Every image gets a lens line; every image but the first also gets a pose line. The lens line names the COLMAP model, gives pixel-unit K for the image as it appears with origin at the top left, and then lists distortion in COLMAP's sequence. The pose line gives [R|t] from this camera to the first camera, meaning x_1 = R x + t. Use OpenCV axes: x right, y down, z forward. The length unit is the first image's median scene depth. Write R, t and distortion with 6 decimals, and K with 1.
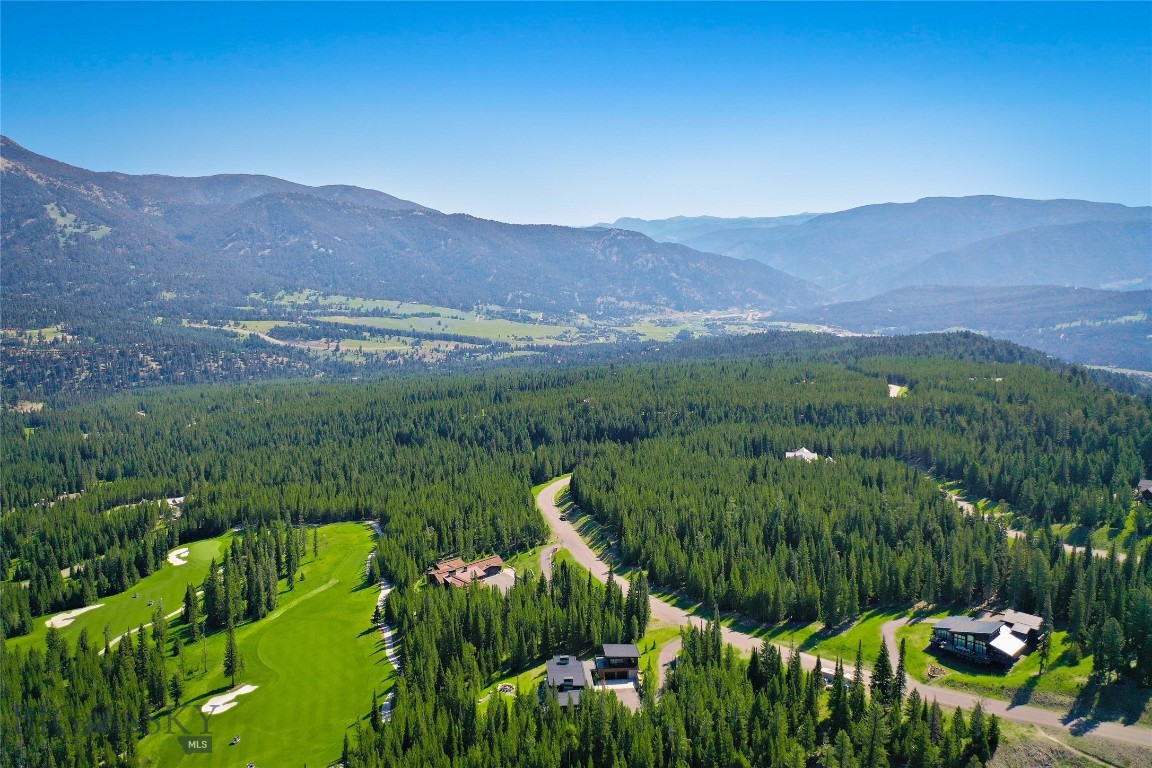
lens RADIAL K [[901.6, 0, 574.3], [0, 901.6, 387.2], [0, 0, 1]] dist [-0.002381, 0.000144]
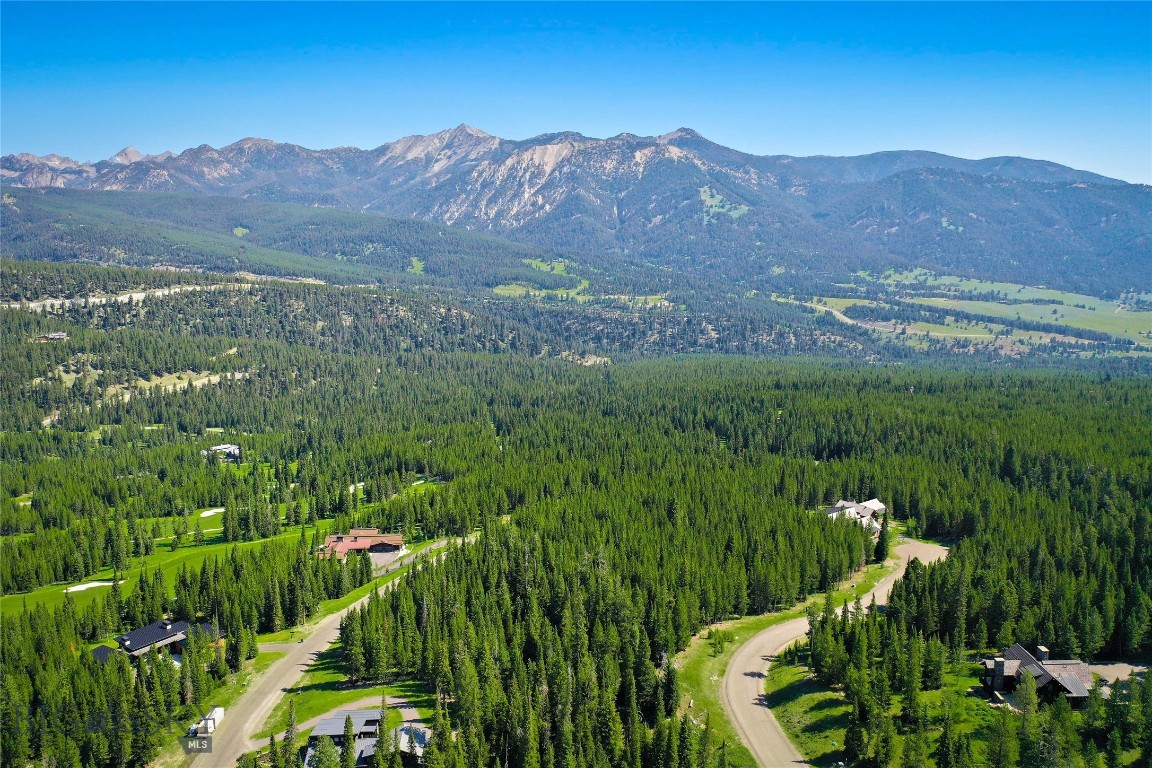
lens RADIAL K [[905.6, 0, 576.0], [0, 905.6, 384.0], [0, 0, 1]] dist [-0.007763, 0.007562]
pose [[0.756276, 0.110505, -0.644853, 0.060021], [-0.097247, 0.993671, 0.056229, -0.004951], [0.646986, 0.020186, 0.762235, 0.030211]]
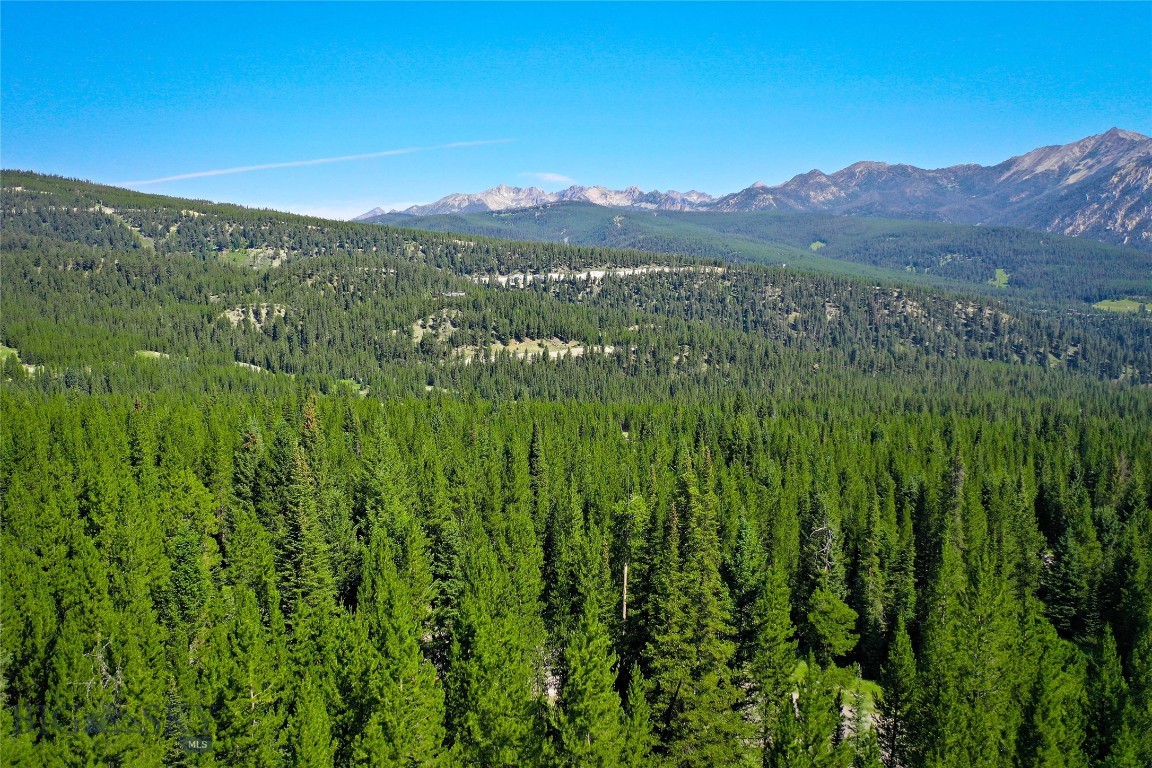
lens RADIAL K [[903.2, 0, 574.8], [0, 903.2, 383.1], [0, 0, 1]] dist [0.001167, -0.004234]
pose [[0.189811, 0.127188, -0.973548, 0.016077], [-0.147751, 0.983982, 0.099745, 0.005612], [0.970640, 0.124910, 0.205563, 0.123549]]
